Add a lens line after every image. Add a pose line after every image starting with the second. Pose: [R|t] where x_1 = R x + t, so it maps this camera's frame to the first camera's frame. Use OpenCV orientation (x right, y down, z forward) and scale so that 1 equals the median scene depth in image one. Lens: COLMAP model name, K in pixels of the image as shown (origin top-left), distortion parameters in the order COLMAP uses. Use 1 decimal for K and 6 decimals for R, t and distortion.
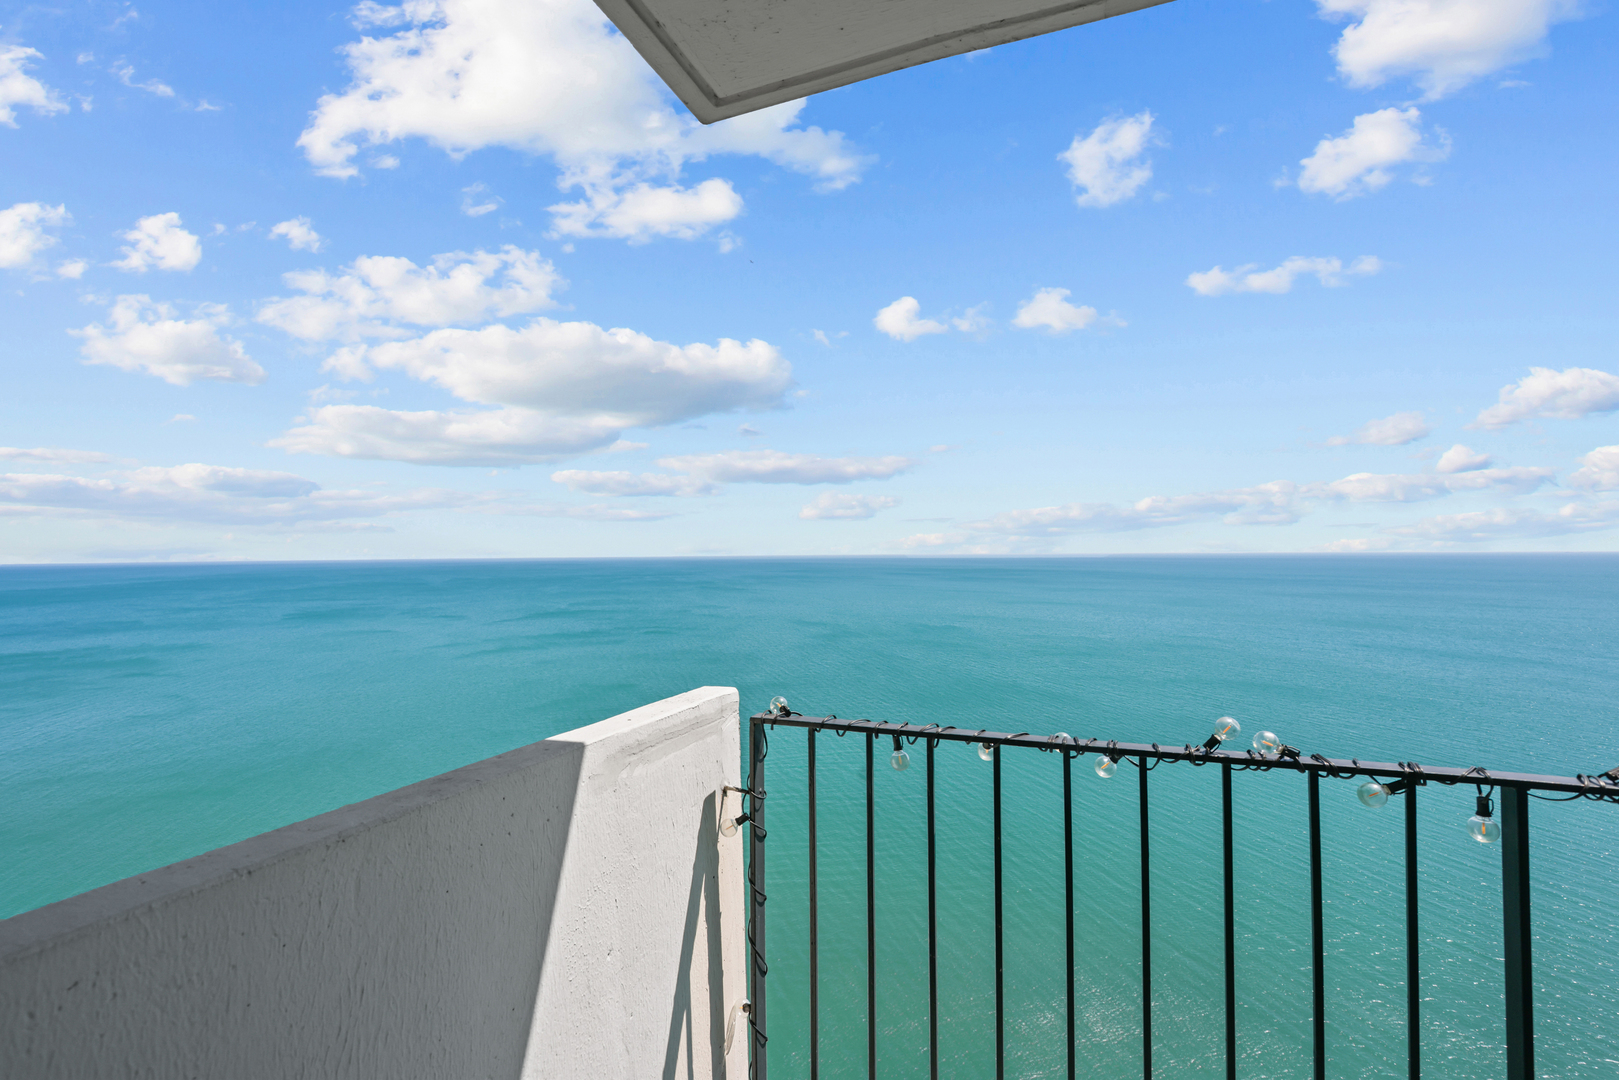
lens RADIAL K [[734.0, 0, 808.3], [0, 734.0, 538.2], [0, 0, 1]] dist [0.001116, 0.000417]
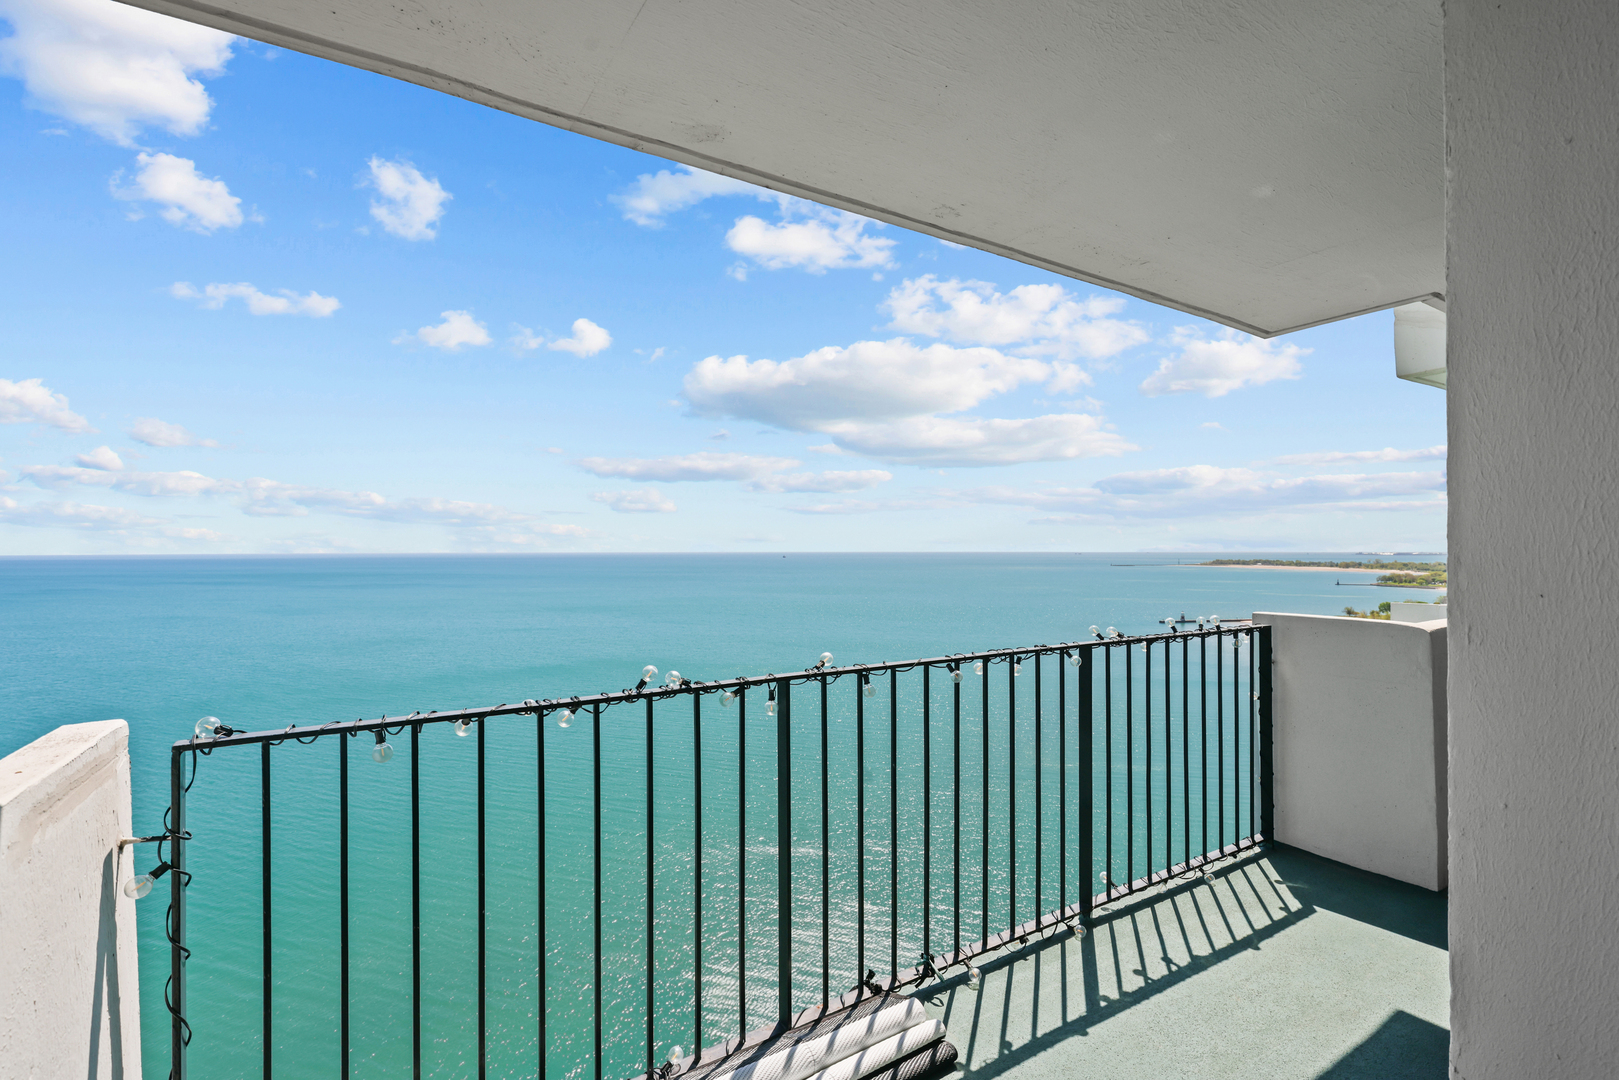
lens RADIAL K [[734.0, 0, 811.2], [0, 734.0, 539.7], [0, 0, 1]] dist [0.001116, 0.000417]
pose [[0.592043, 0.014620, 0.805774, -0.375276], [-0.013580, 0.999874, -0.008164, 0.004614], [-0.805792, -0.006108, 0.592167, -0.097184]]
